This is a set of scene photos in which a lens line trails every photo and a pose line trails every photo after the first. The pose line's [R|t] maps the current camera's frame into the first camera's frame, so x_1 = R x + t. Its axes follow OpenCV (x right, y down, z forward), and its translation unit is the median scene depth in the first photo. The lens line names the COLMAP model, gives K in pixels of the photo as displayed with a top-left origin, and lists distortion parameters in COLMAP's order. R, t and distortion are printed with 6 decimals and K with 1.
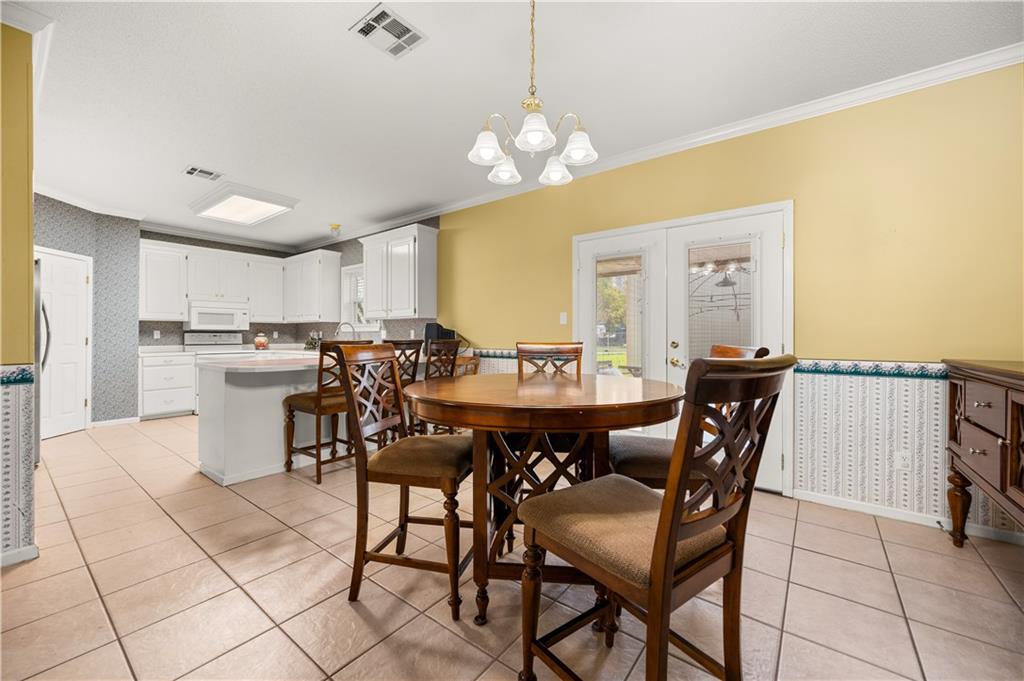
lens RADIAL K [[405.3, 0, 510.8], [0, 405.3, 335.2], [0, 0, 1]] dist [-0.000345, -0.000282]
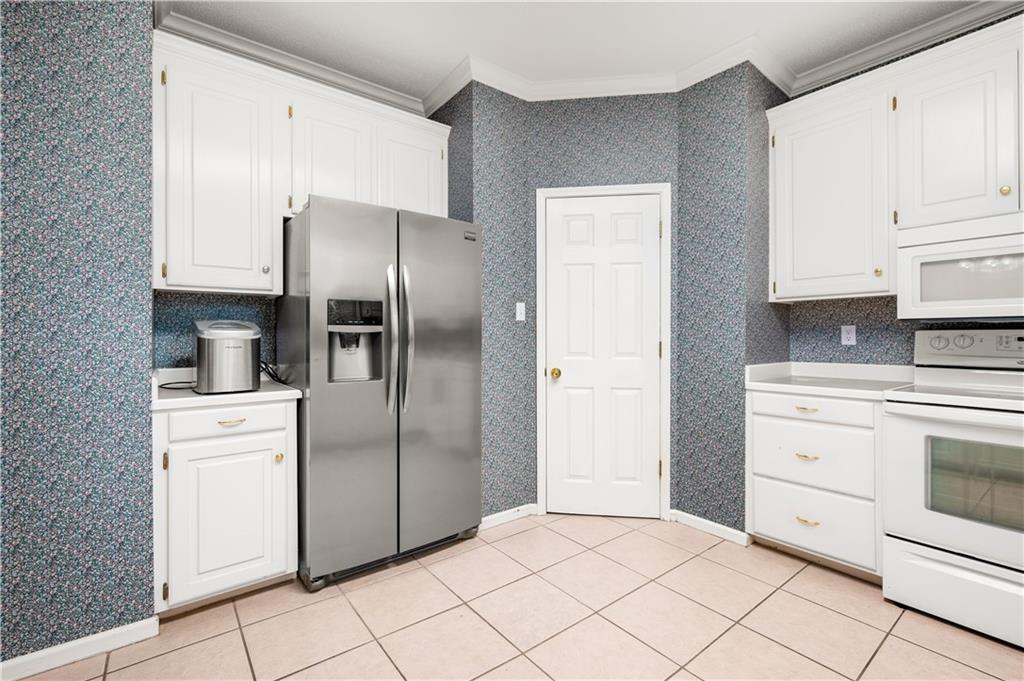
lens RADIAL K [[443.7, 0, 514.3], [0, 443.7, 335.4], [0, 0, 1]] dist [-0.007035, -0.000049]
pose [[-0.241480, -0.004796, -0.970394, -0.373647], [-0.000042, 0.999988, -0.004932, 0.000637], [0.970406, -0.001150, -0.241478, 0.783125]]
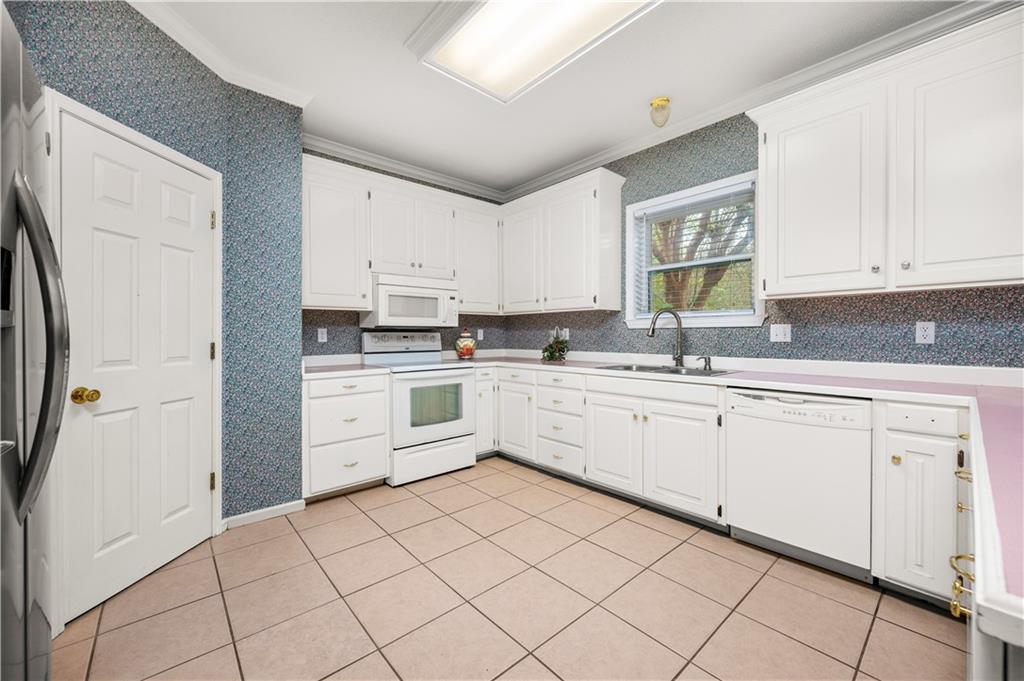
lens RADIAL K [[405.3, 0, 514.2], [0, 405.3, 337.2], [0, 0, 1]] dist [-0.000345, -0.000282]
pose [[0.982870, -0.002386, -0.184284, -0.505321], [0.003820, 0.999965, 0.007430, -0.001949], [0.184260, -0.008007, 0.982845, 0.494137]]
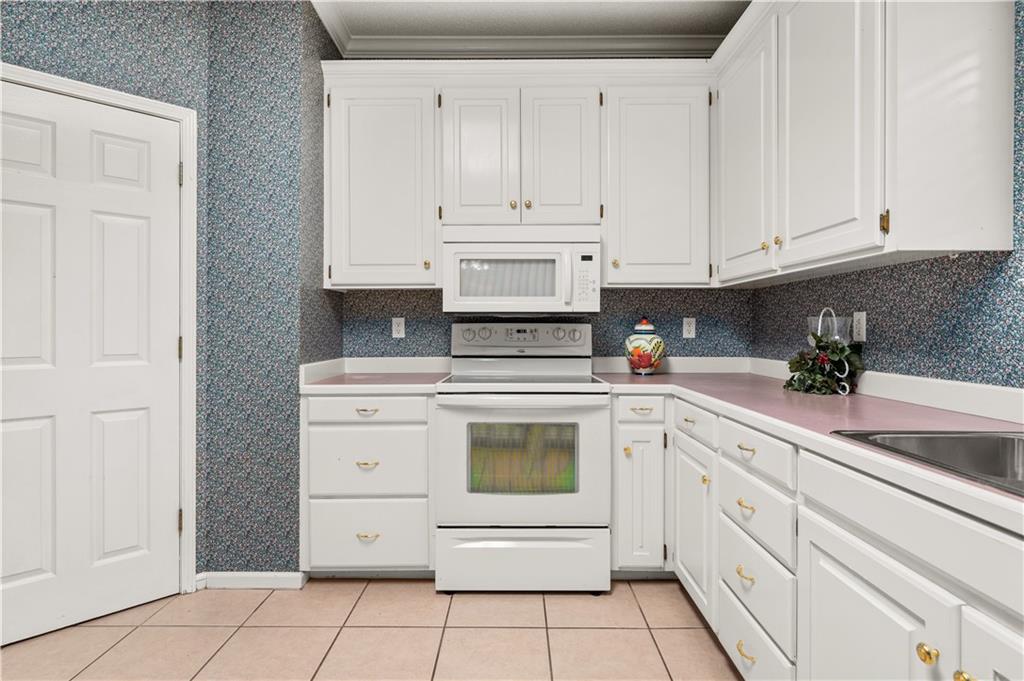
lens RADIAL K [[530.5, 0, 510.9], [0, 530.5, 329.3], [0, 0, 1]] dist [-0.004864, 0.002644]
pose [[0.613602, -0.000086, -0.789616, -0.412651], [0.000971, 0.999999, 0.000645, -0.000390], [0.789615, -0.001162, 0.613602, 0.773356]]
